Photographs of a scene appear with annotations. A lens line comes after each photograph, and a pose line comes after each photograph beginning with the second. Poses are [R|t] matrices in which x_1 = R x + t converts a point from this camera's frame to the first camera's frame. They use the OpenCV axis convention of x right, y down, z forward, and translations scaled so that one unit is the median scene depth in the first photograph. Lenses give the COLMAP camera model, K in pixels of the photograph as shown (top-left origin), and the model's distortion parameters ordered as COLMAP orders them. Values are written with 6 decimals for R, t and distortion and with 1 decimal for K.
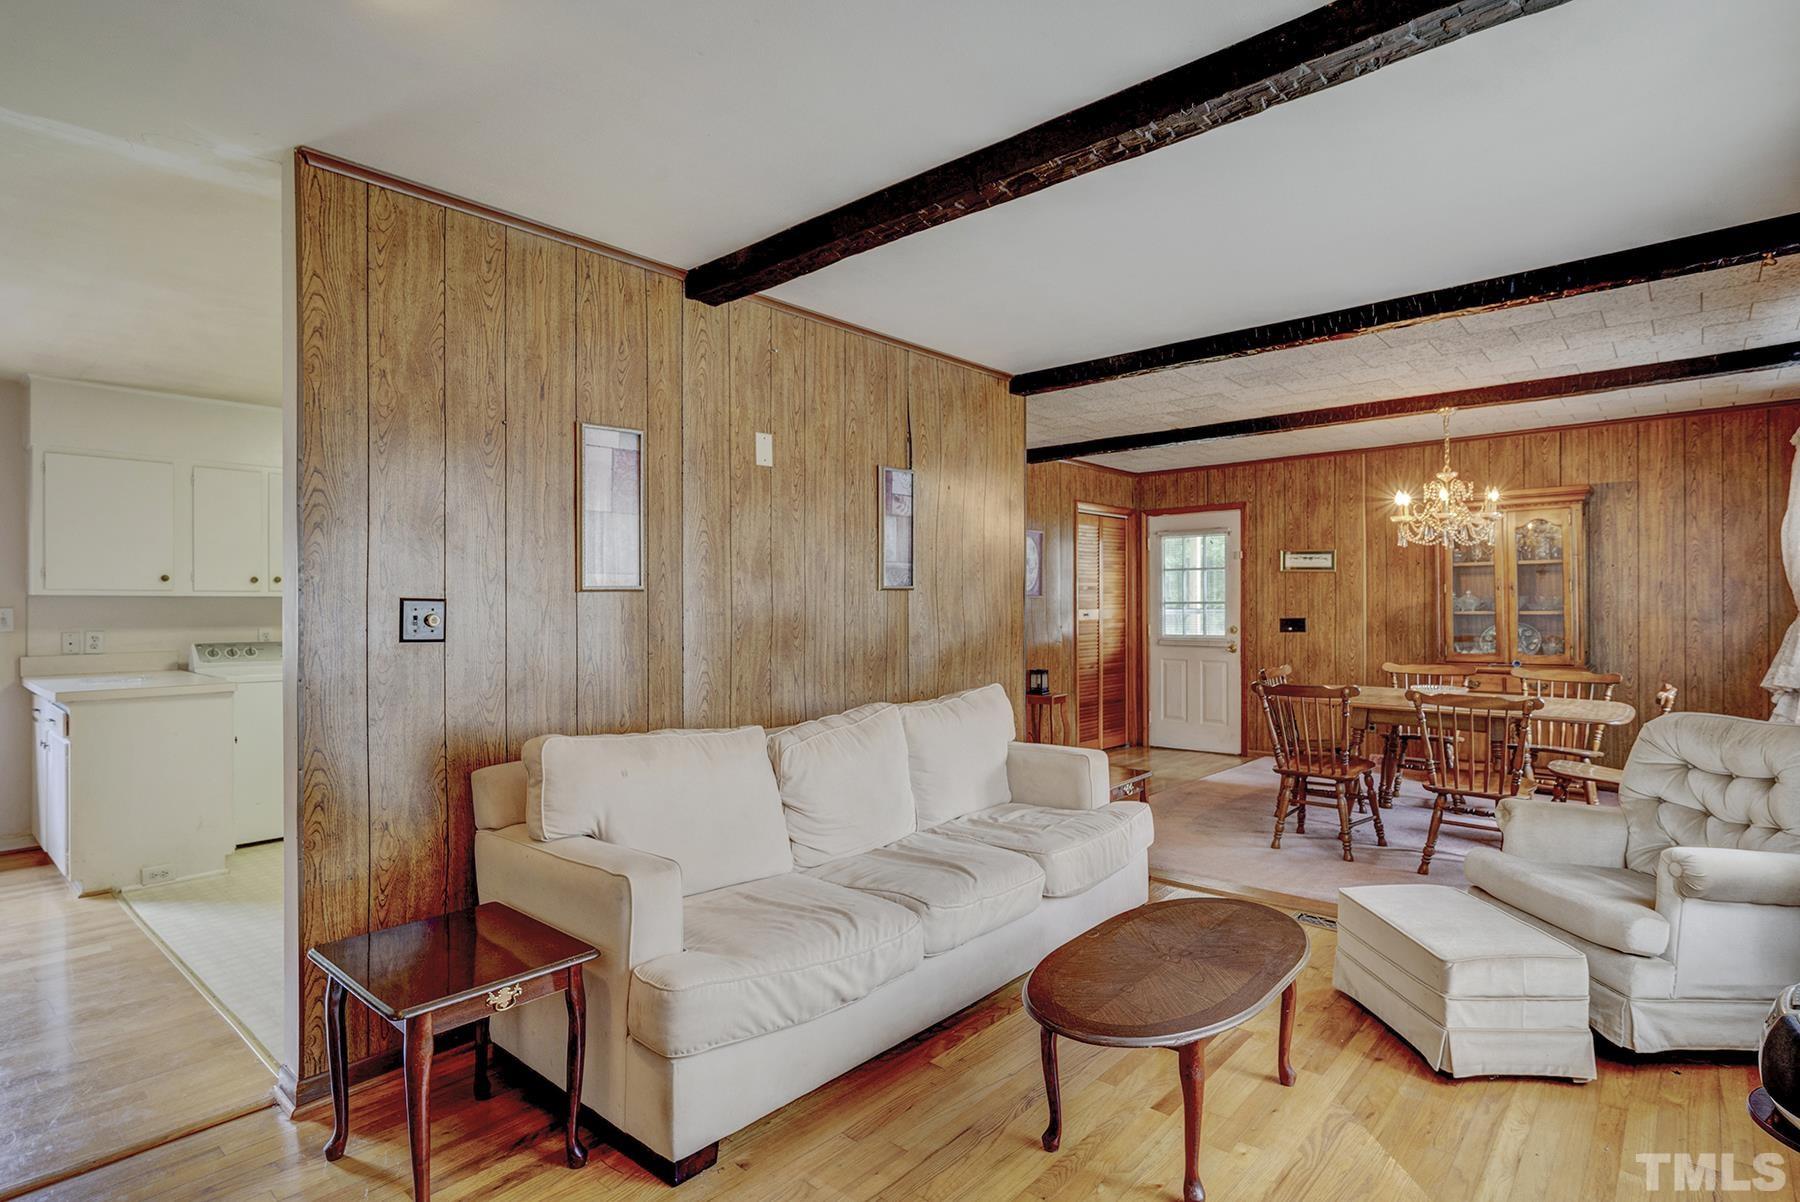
lens RADIAL K [[894.7, 0, 880.2], [0, 894.7, 611.5], [0, 0, 1]] dist [0.000555, 0.002386]
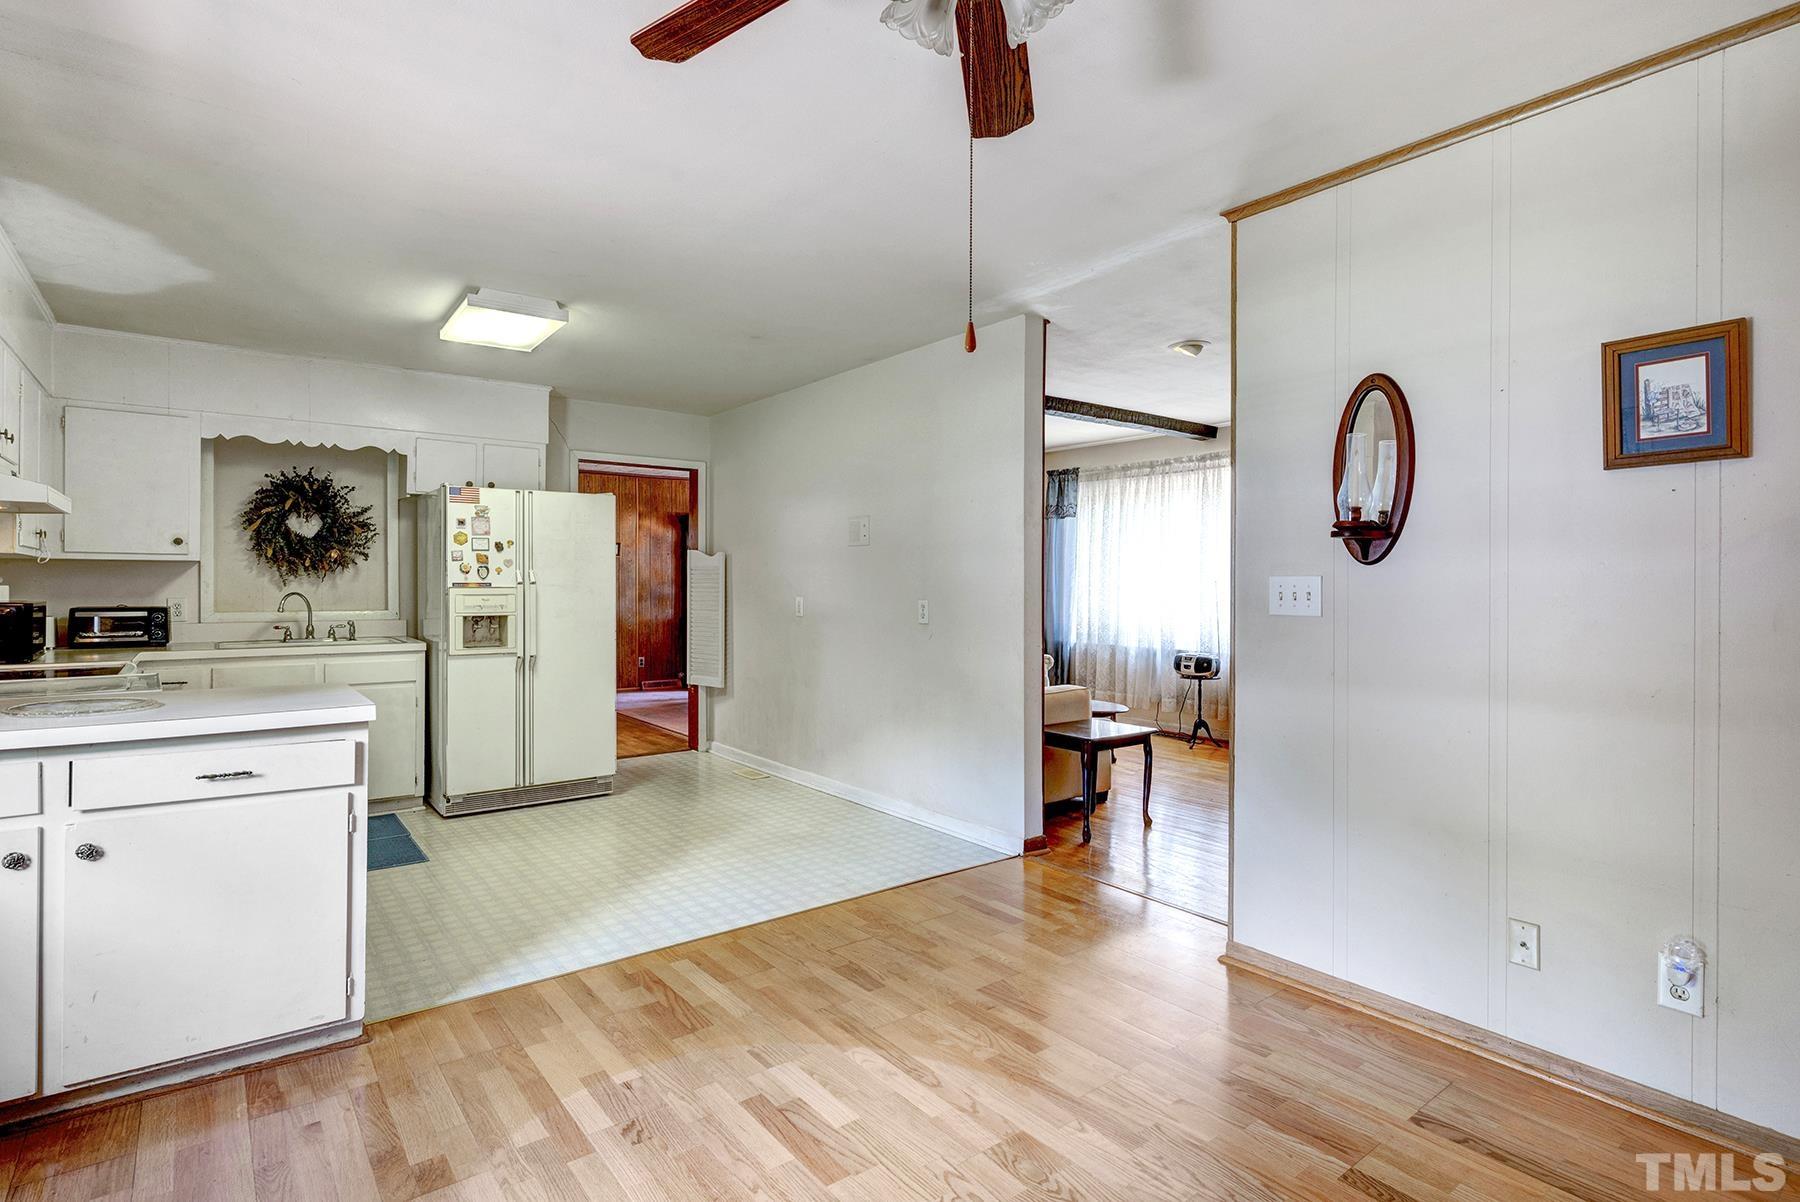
lens RADIAL K [[894.7, 0, 890.7], [0, 894.7, 590.6], [0, 0, 1]] dist [0.000555, 0.002386]
pose [[0.203654, -0.002384, 0.979040, -1.059504], [0.005670, 0.999983, 0.001256, 0.011476], [-0.979027, 0.005296, 0.203664, 0.396165]]
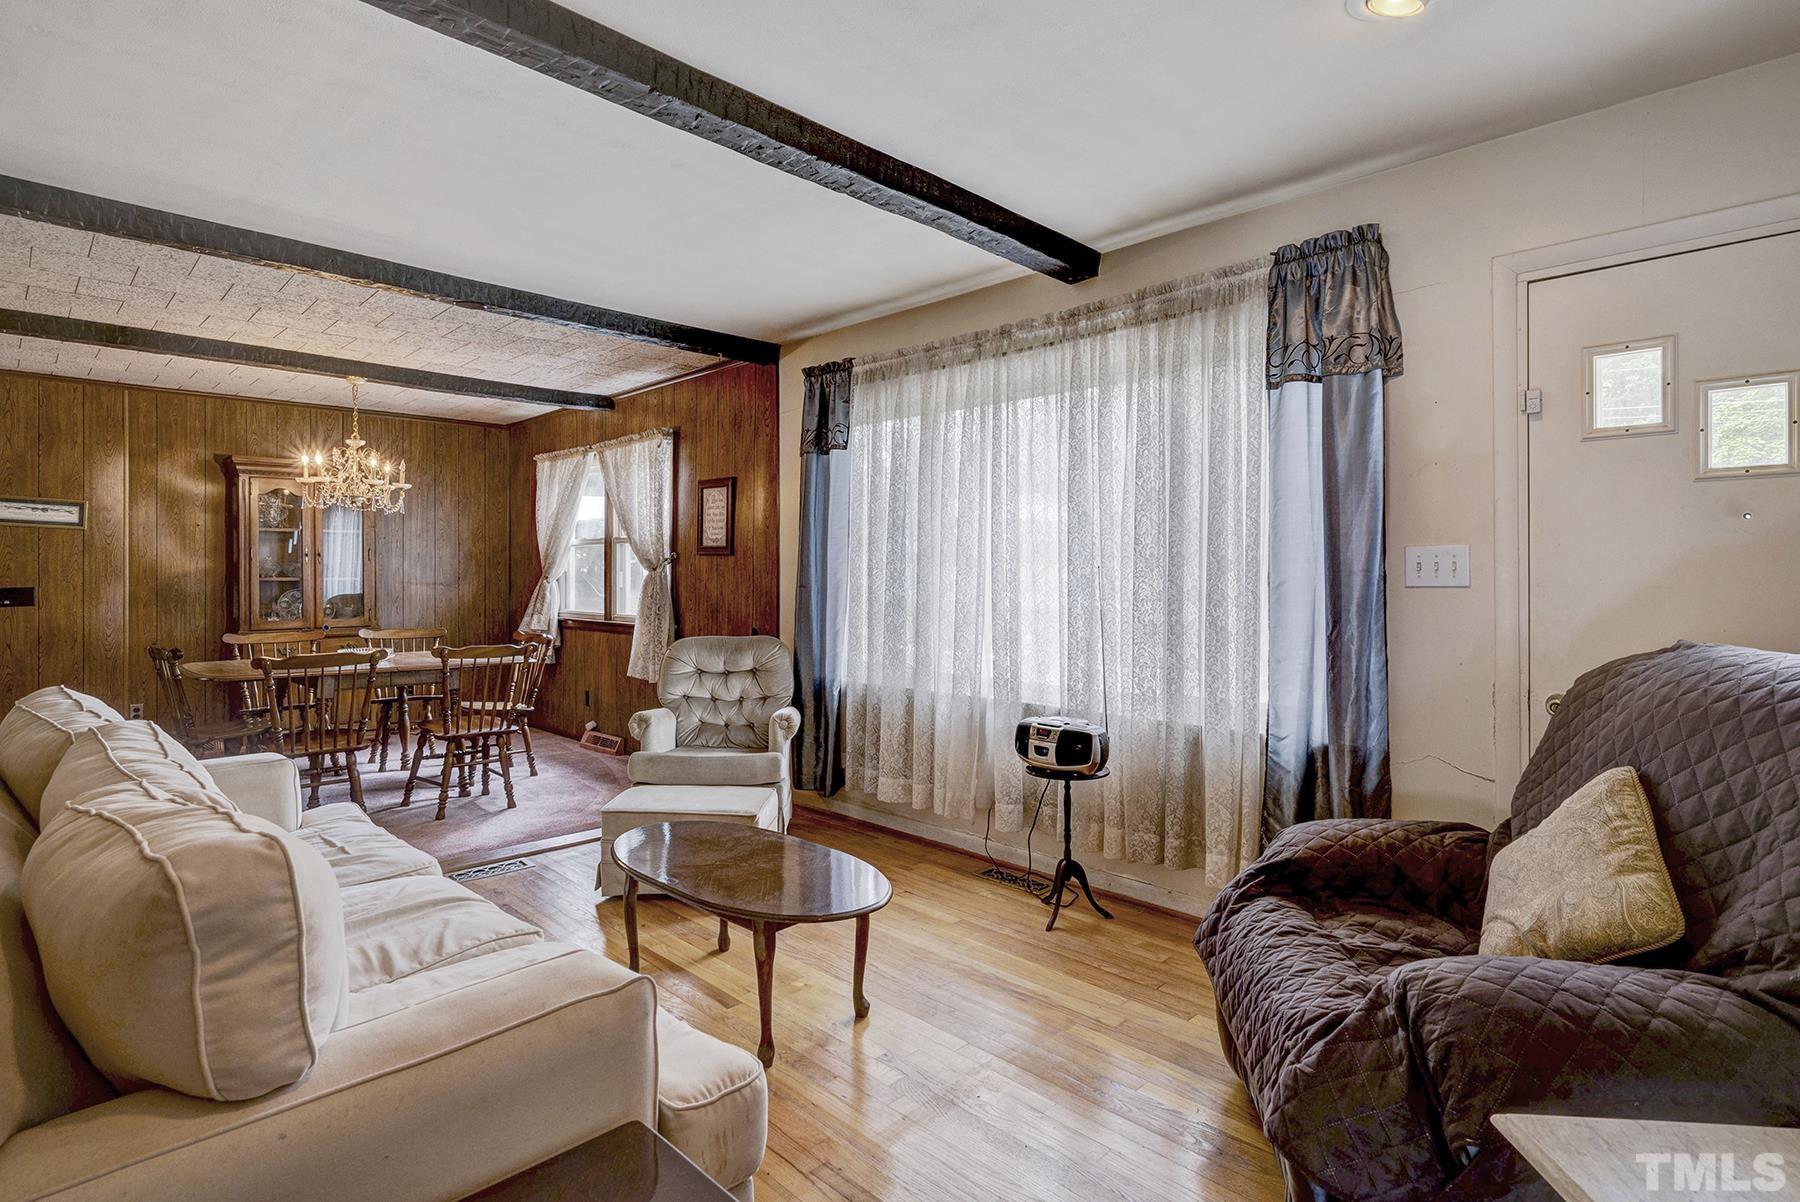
lens RADIAL K [[894.7, 0, 906.1], [0, 894.7, 576.2], [0, 0, 1]] dist [0.000555, 0.002386]
pose [[0.060732, 0.005399, 0.998139, -0.331538], [0.008258, 0.999948, -0.005911, 0.011403], [-0.998120, 0.008602, 0.060684, 0.296124]]
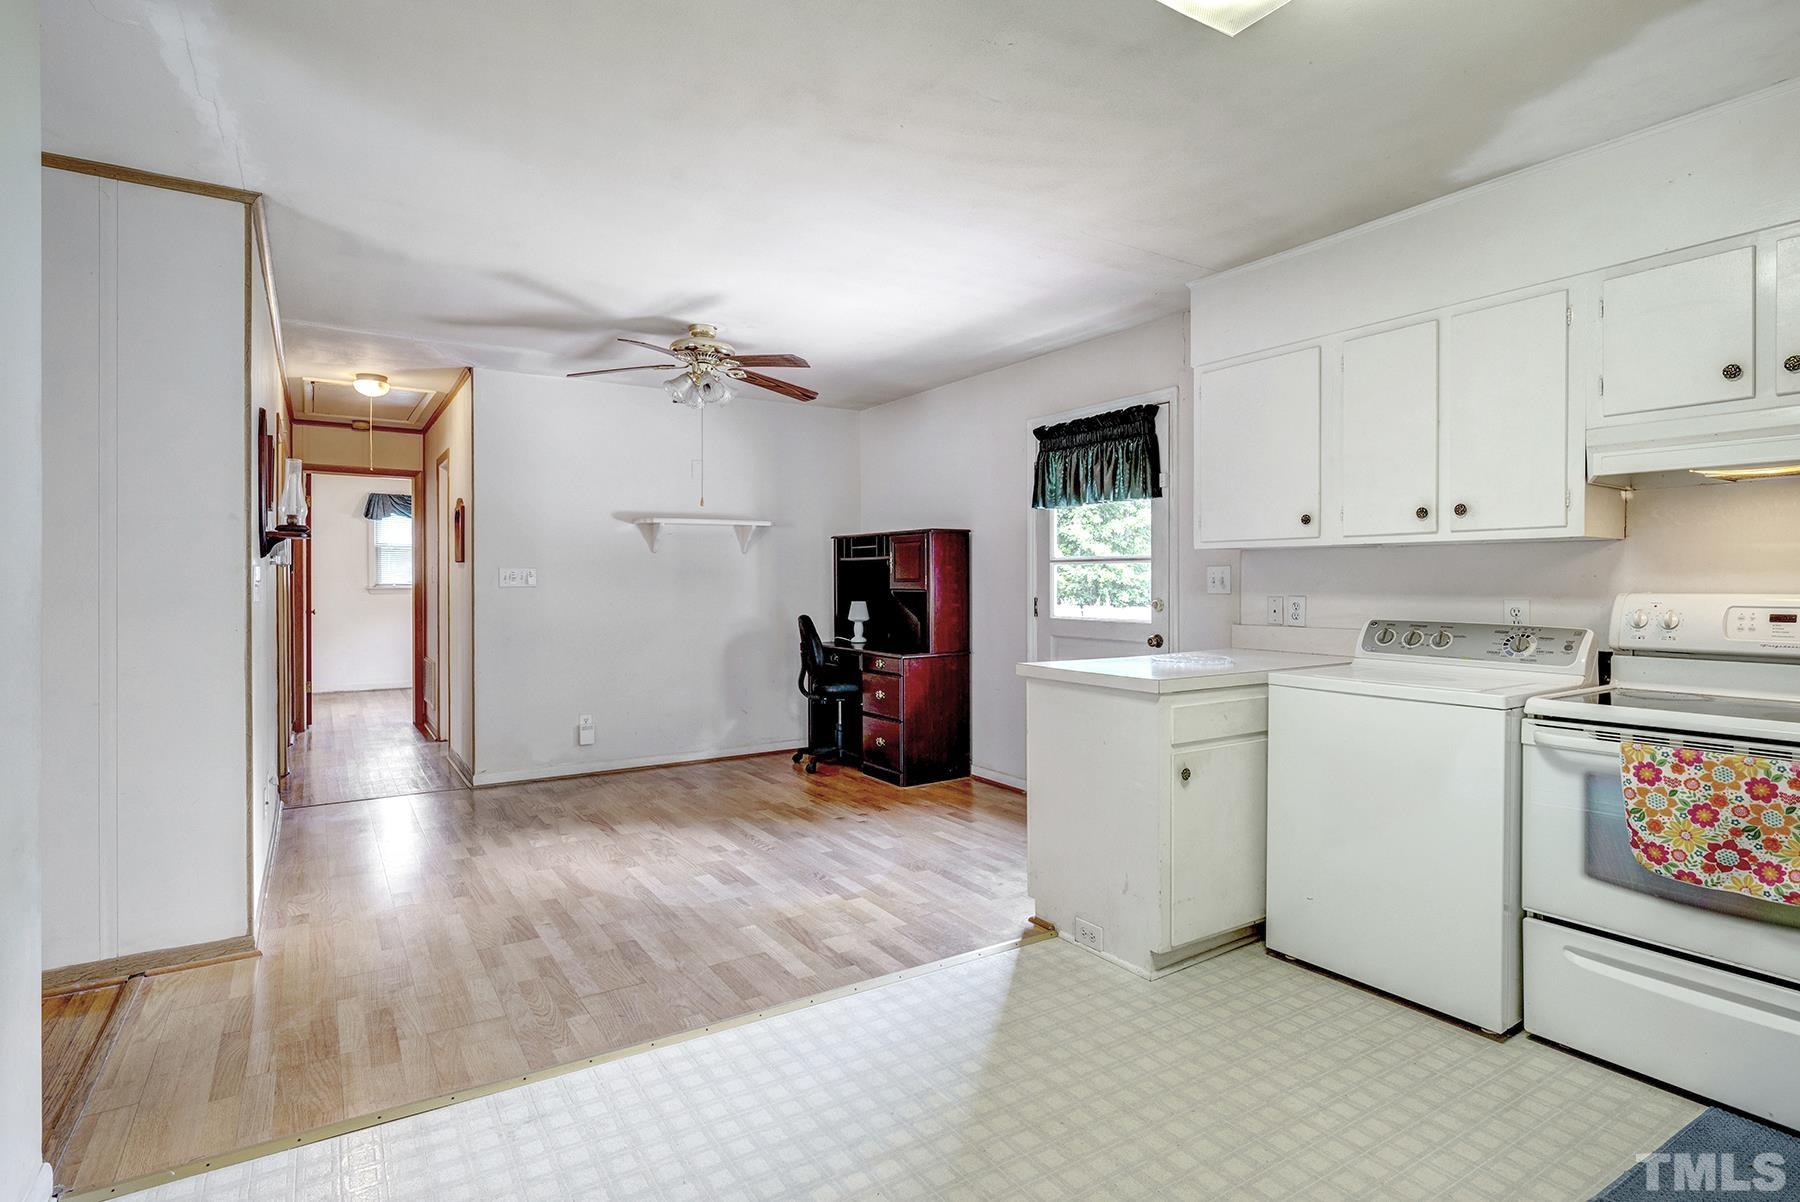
lens RADIAL K [[894.7, 0, 901.4], [0, 894.7, 585.1], [0, 0, 1]] dist [0.000555, 0.002386]
pose [[-0.274772, 0.006878, -0.961485, -0.066831], [-0.010147, 0.999898, 0.010053, 0.008132], [0.961456, 0.012519, -0.274674, 0.828761]]
